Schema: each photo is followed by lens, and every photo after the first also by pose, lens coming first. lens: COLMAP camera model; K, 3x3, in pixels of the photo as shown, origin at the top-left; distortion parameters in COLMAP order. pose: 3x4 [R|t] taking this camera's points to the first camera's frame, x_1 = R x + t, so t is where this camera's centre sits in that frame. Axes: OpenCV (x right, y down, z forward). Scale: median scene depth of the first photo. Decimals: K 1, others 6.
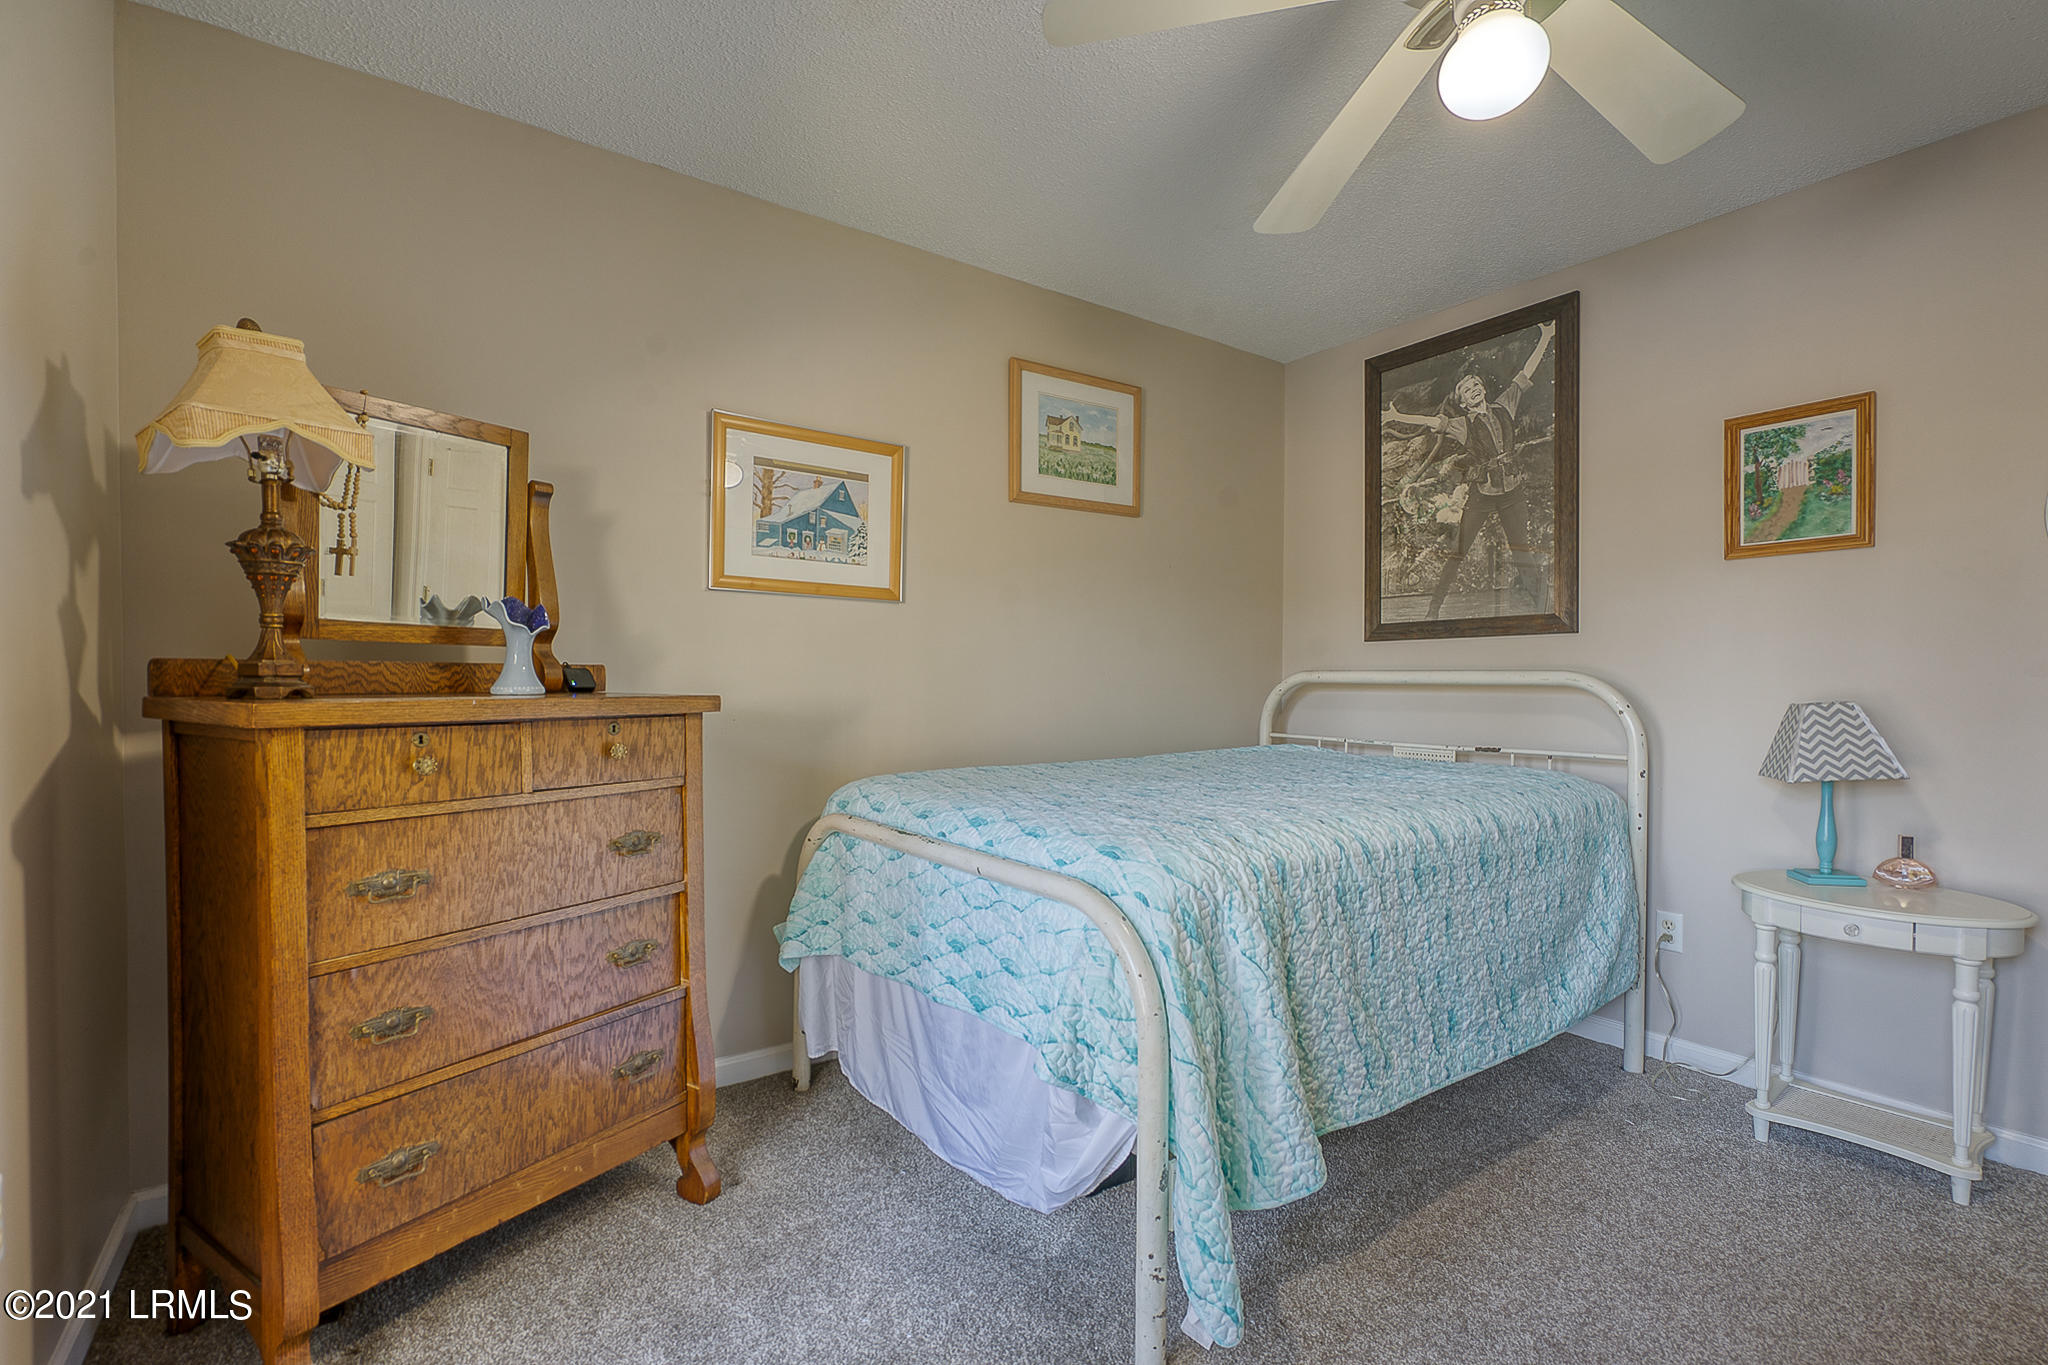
lens RADIAL K [[930.1, 0, 1026.5], [0, 930.1, 693.1], [0, 0, 1]] dist [0.001343, 0.000495]
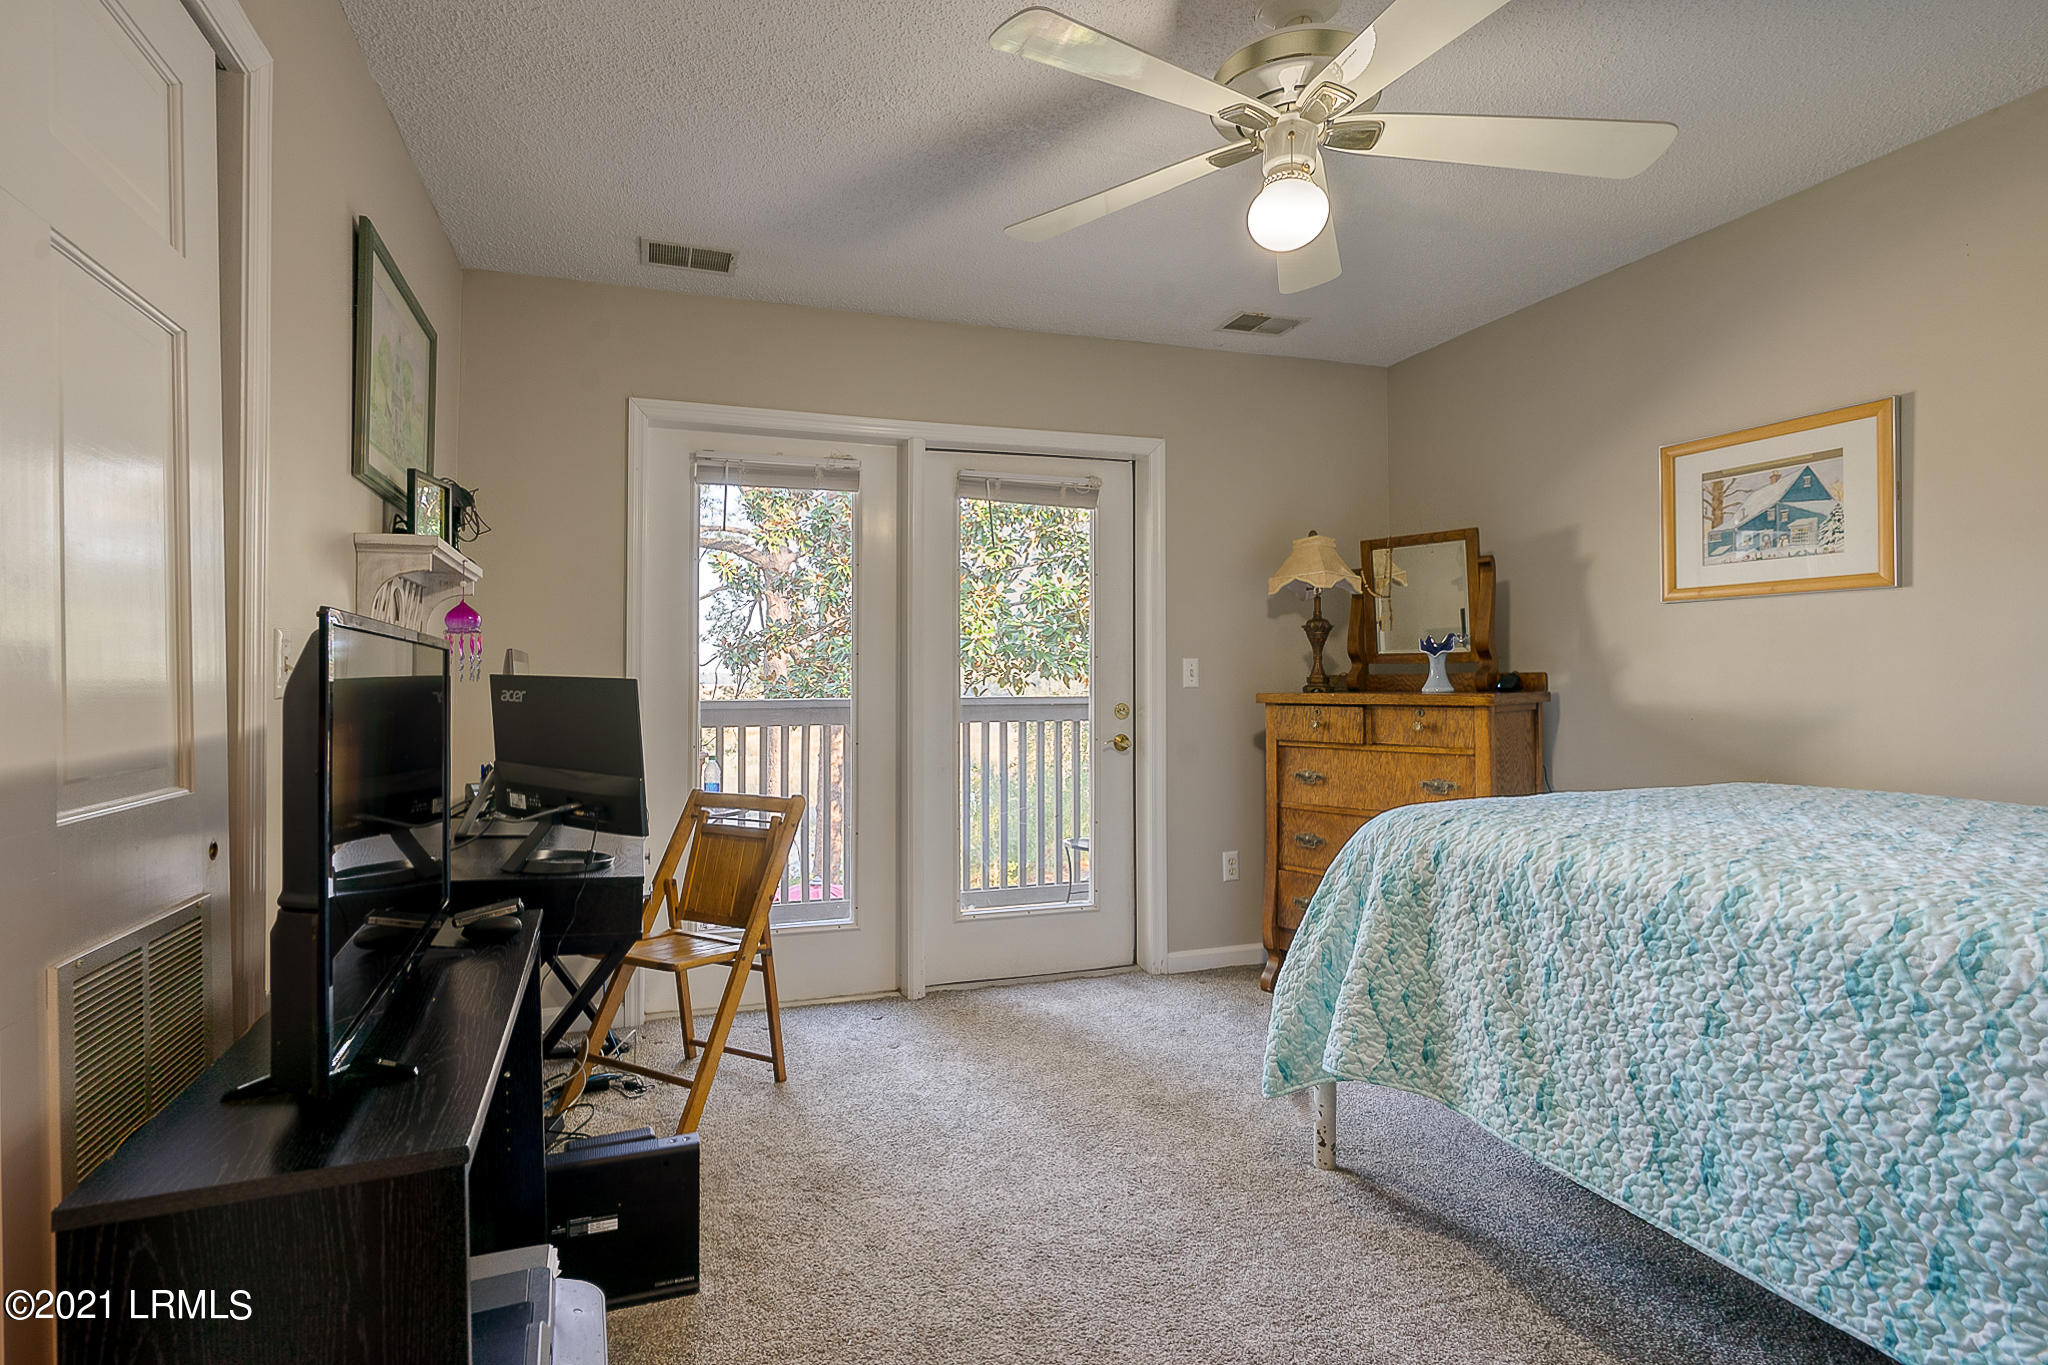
lens RADIAL K [[930.1, 0, 1024.2], [0, 930.1, 680.0], [0, 0, 1]] dist [0.001343, 0.000495]
pose [[-0.246895, -0.003108, -0.969037, 0.925973], [-0.010029, 0.999949, -0.000652, -0.008766], [0.968990, 0.009557, -0.246913, 0.504403]]
